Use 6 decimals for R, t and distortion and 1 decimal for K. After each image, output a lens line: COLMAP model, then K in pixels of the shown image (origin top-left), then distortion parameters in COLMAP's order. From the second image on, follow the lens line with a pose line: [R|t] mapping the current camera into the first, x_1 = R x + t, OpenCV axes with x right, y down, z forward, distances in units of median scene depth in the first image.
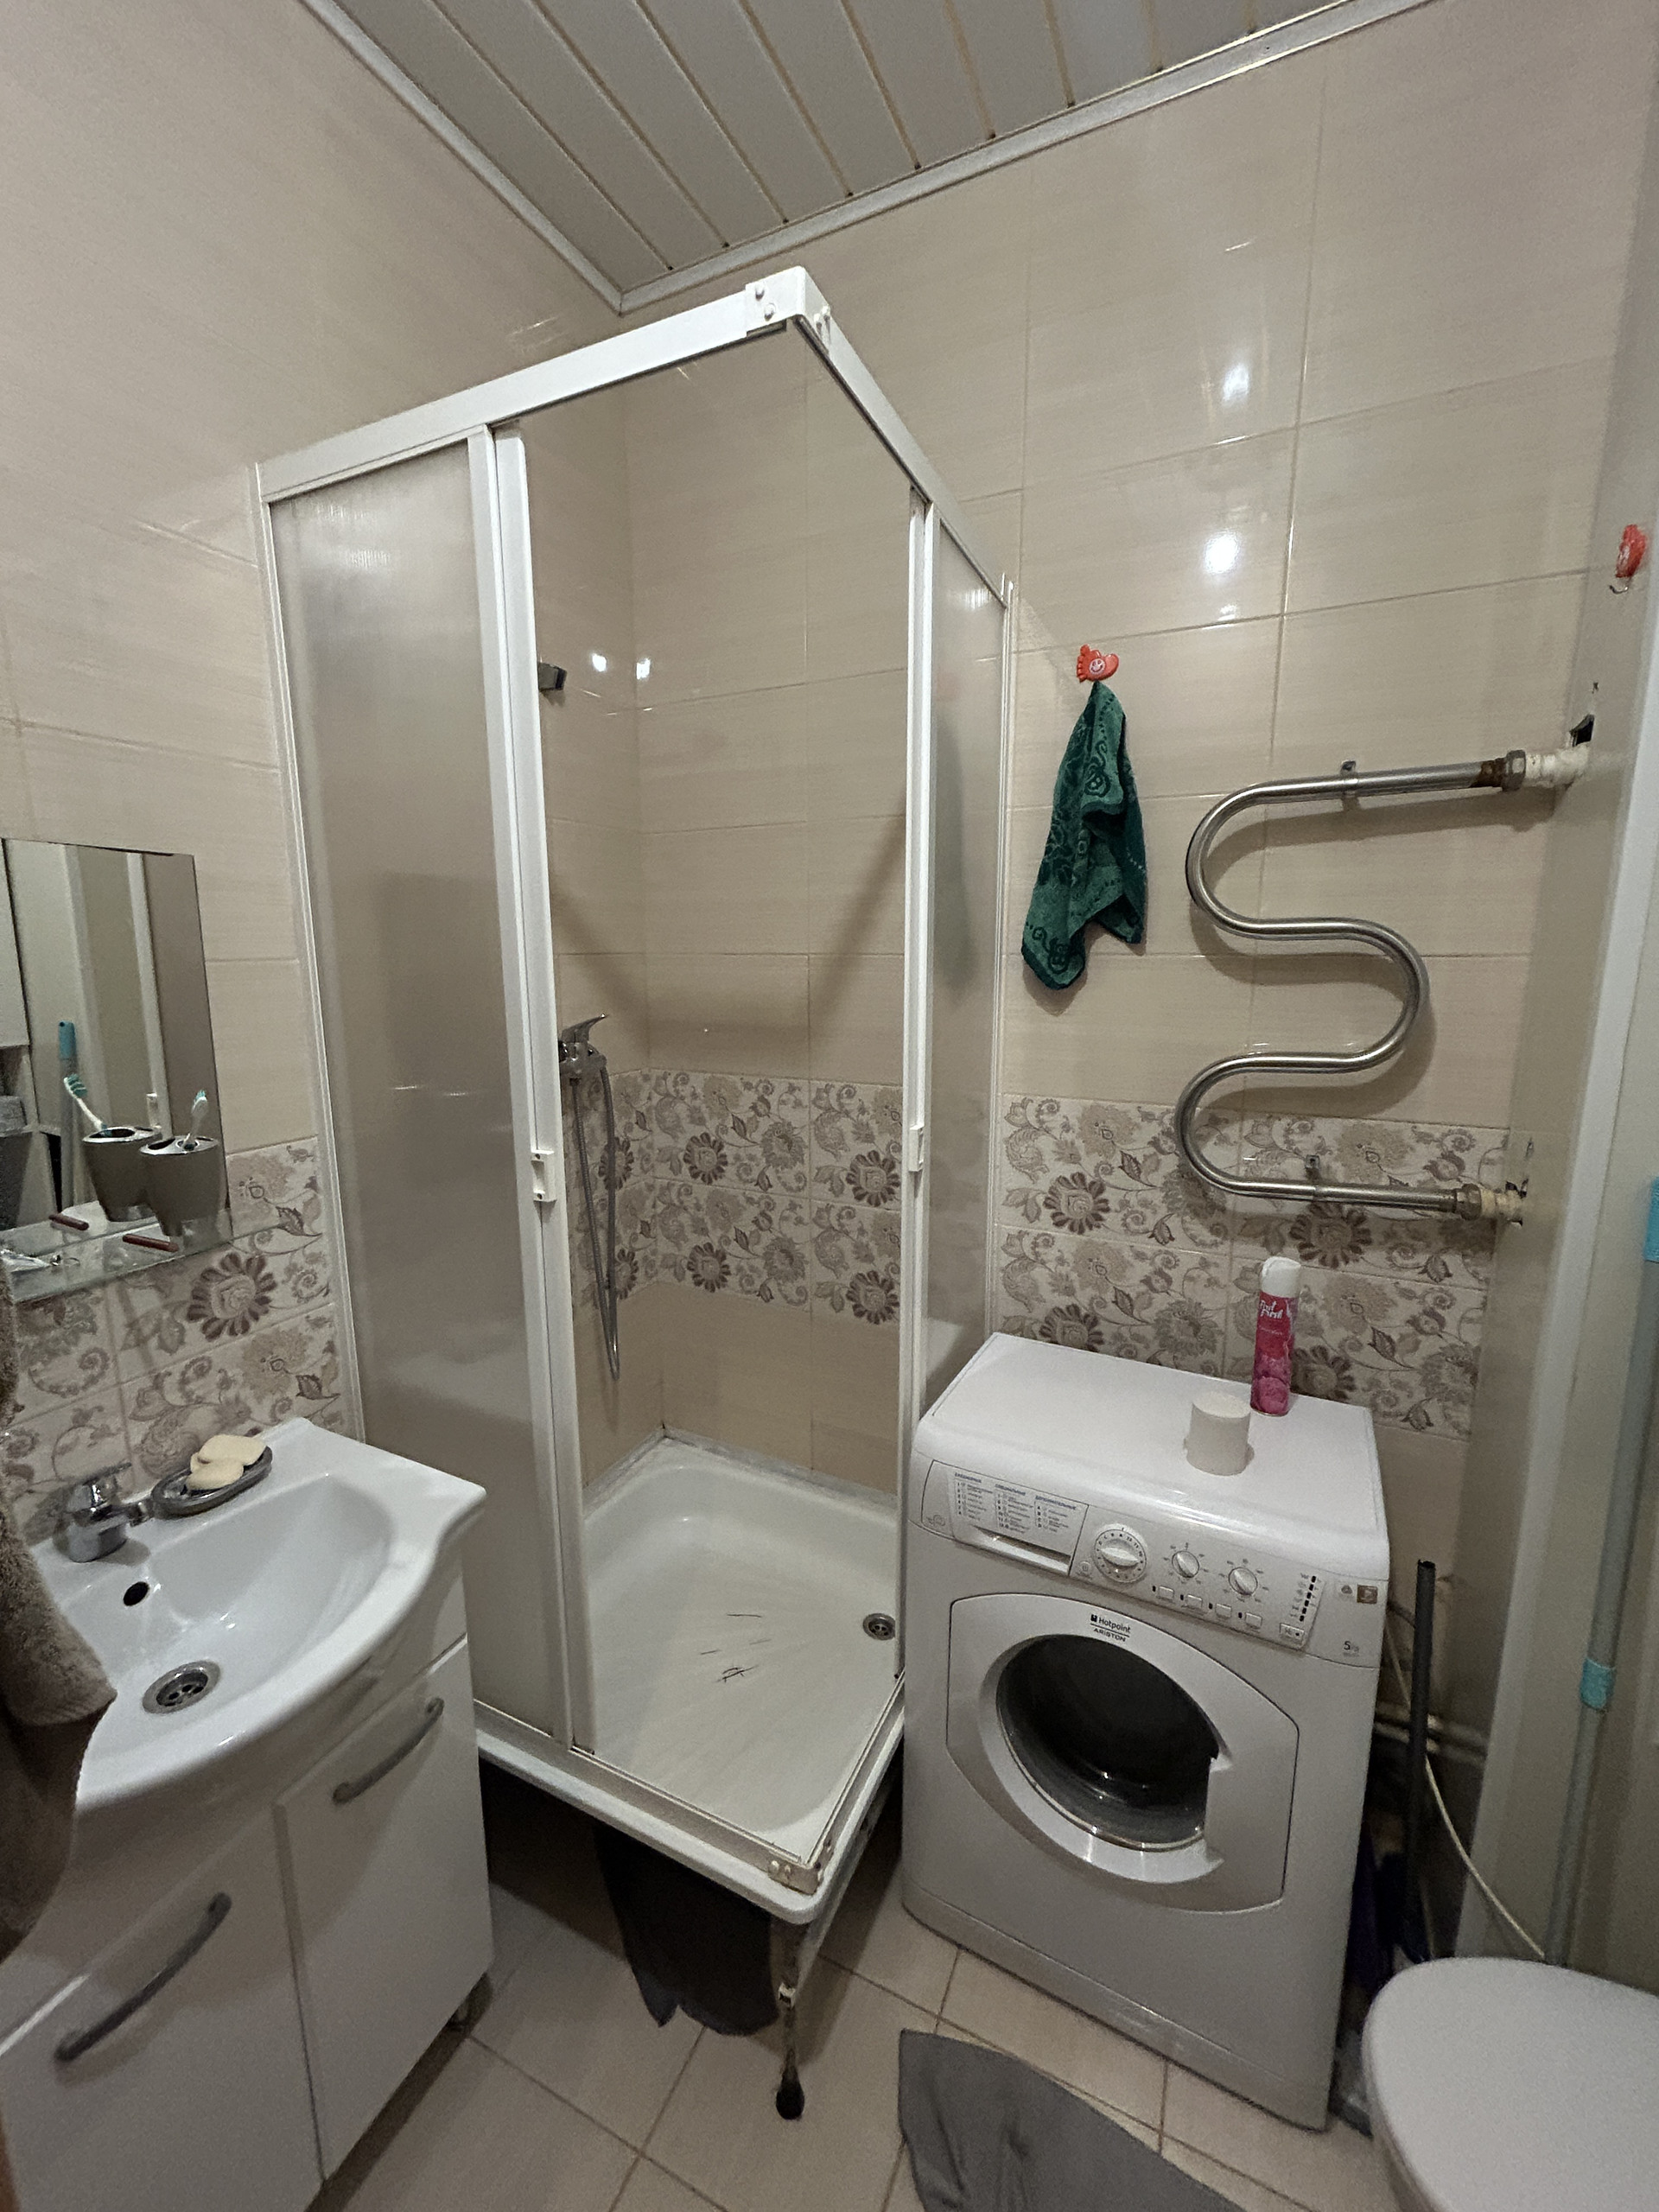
lens RADIAL K [[890.4, 0, 828.6], [0, 890.4, 1104.2], [0, 0, 1]] dist [-0.001350, 0.000912]
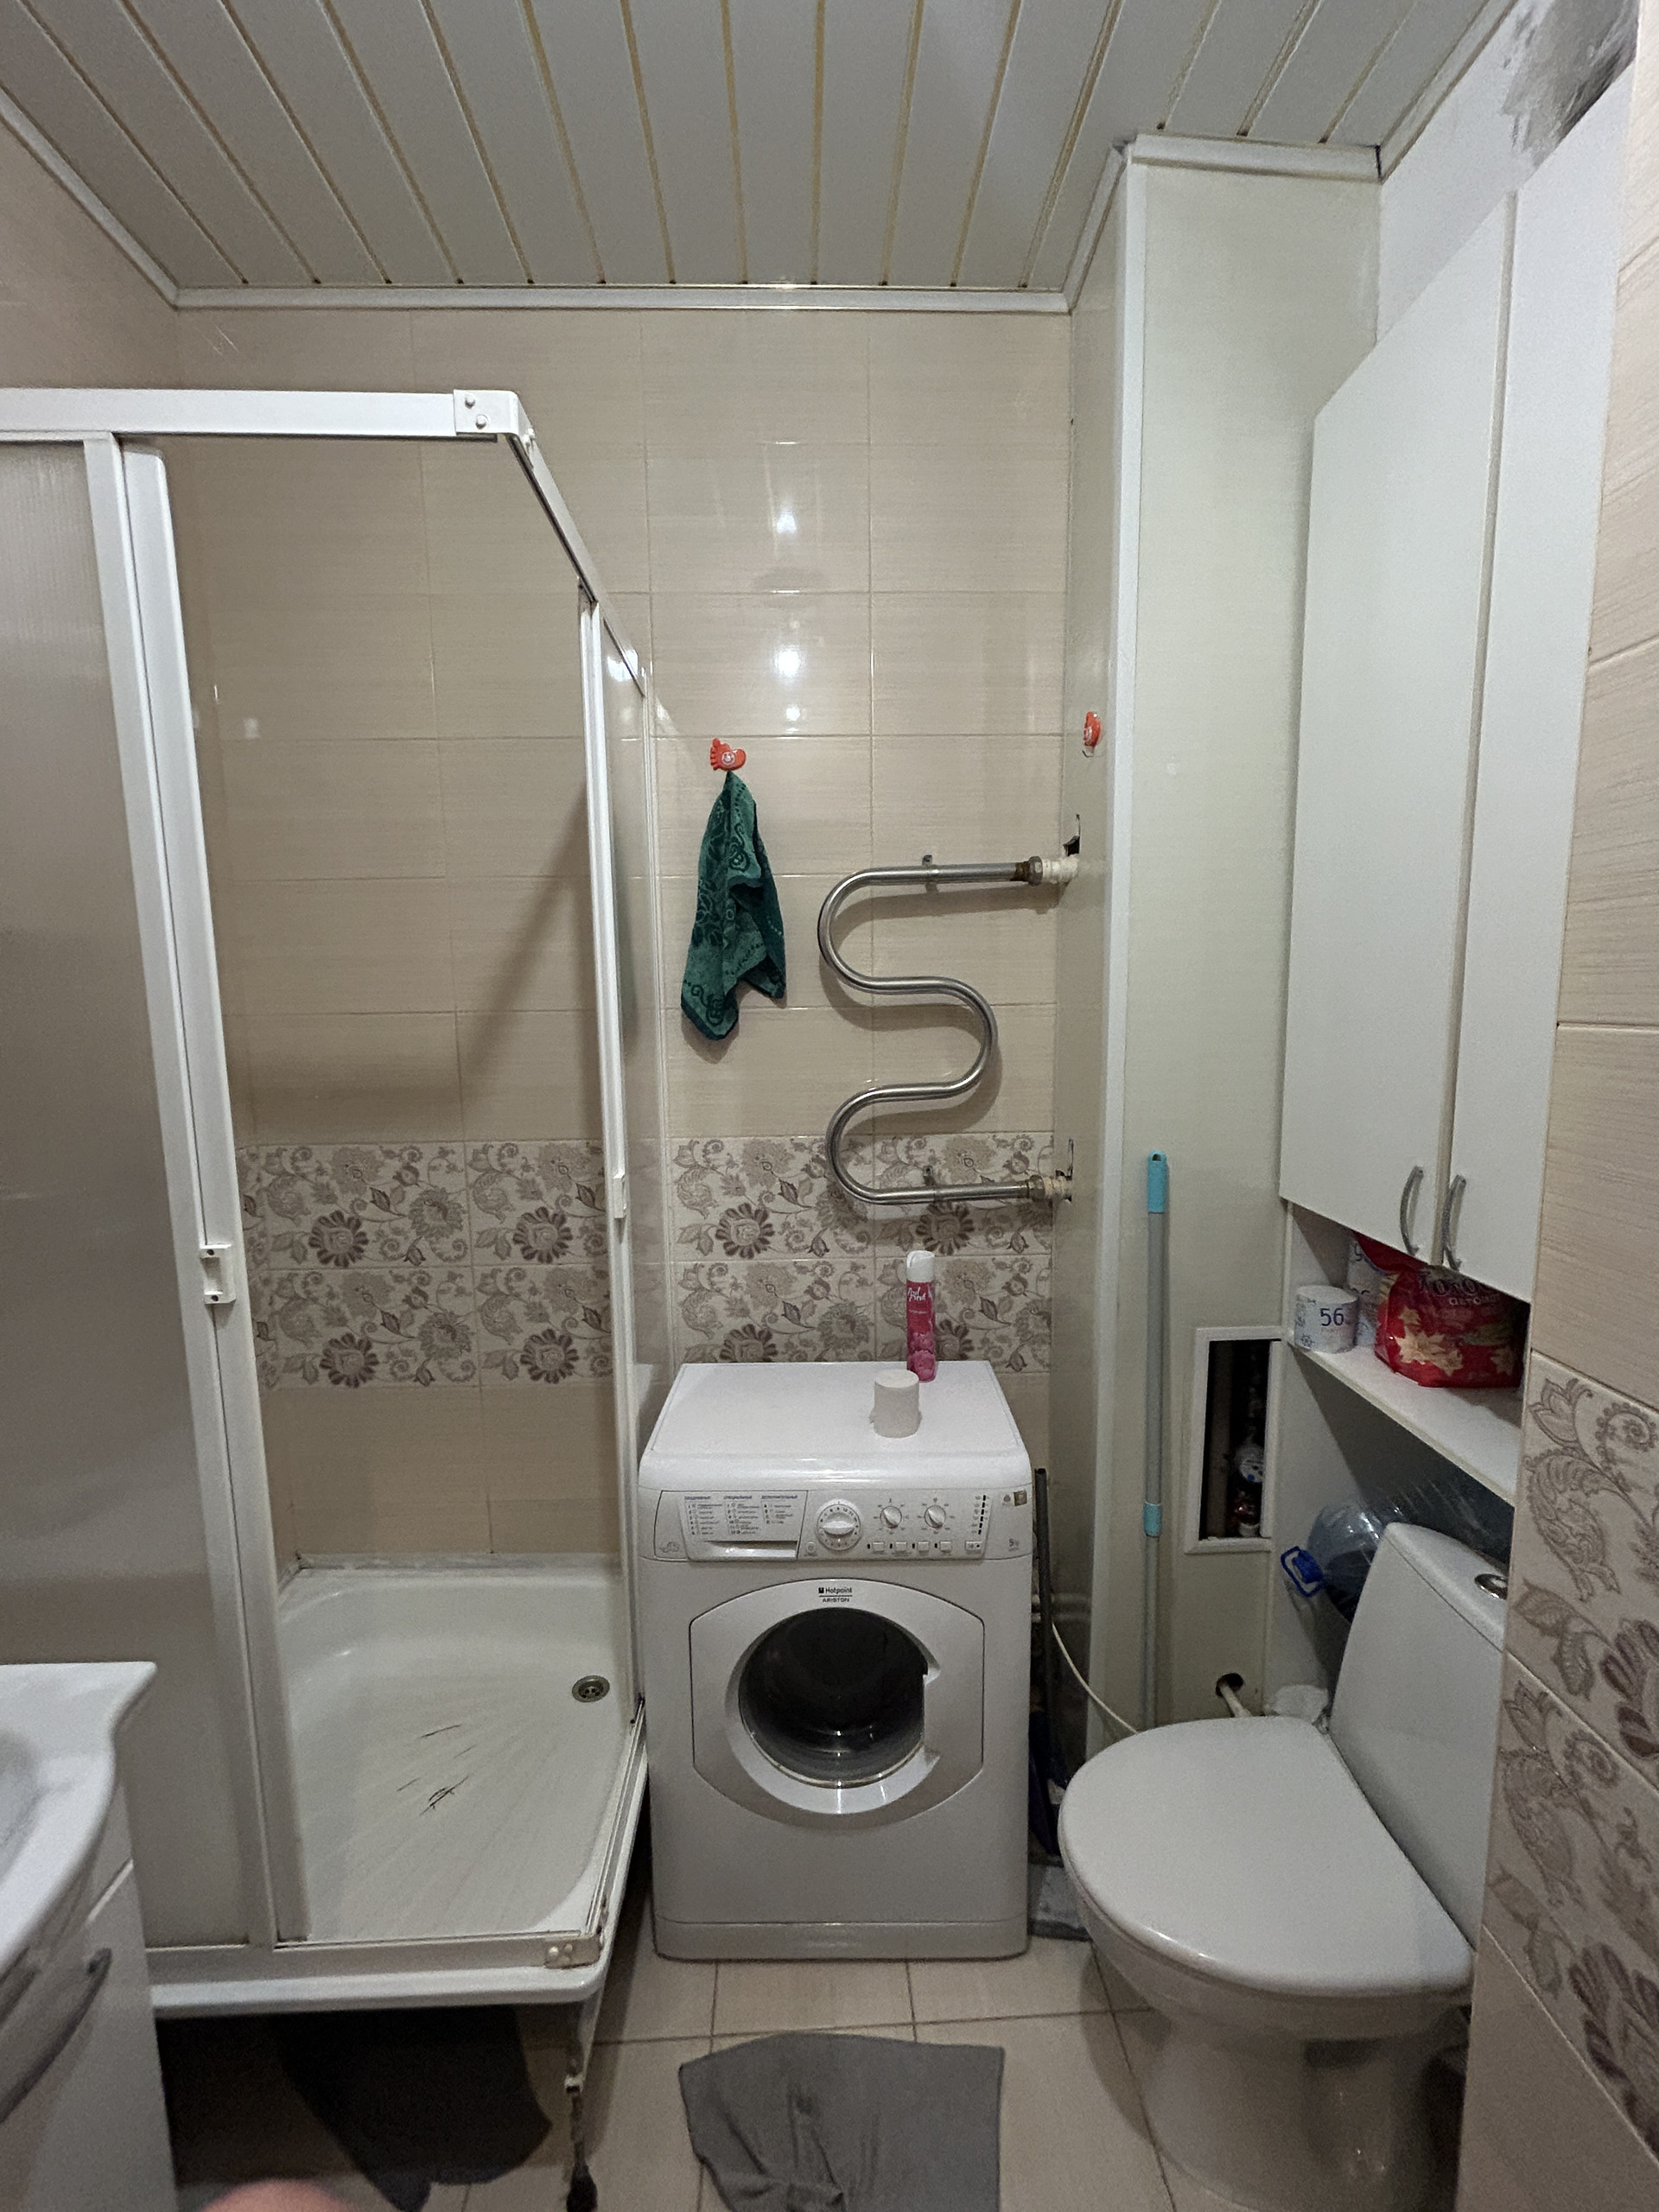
lens RADIAL K [[890.4, 0, 830.5], [0, 890.4, 1104.5], [0, 0, 1]] dist [-0.001350, 0.000912]
pose [[0.887206, -0.068680, 0.456234, -0.147952], [0.092318, 0.995287, -0.029697, -0.003463], [-0.452043, 0.068466, 0.889364, -0.050672]]
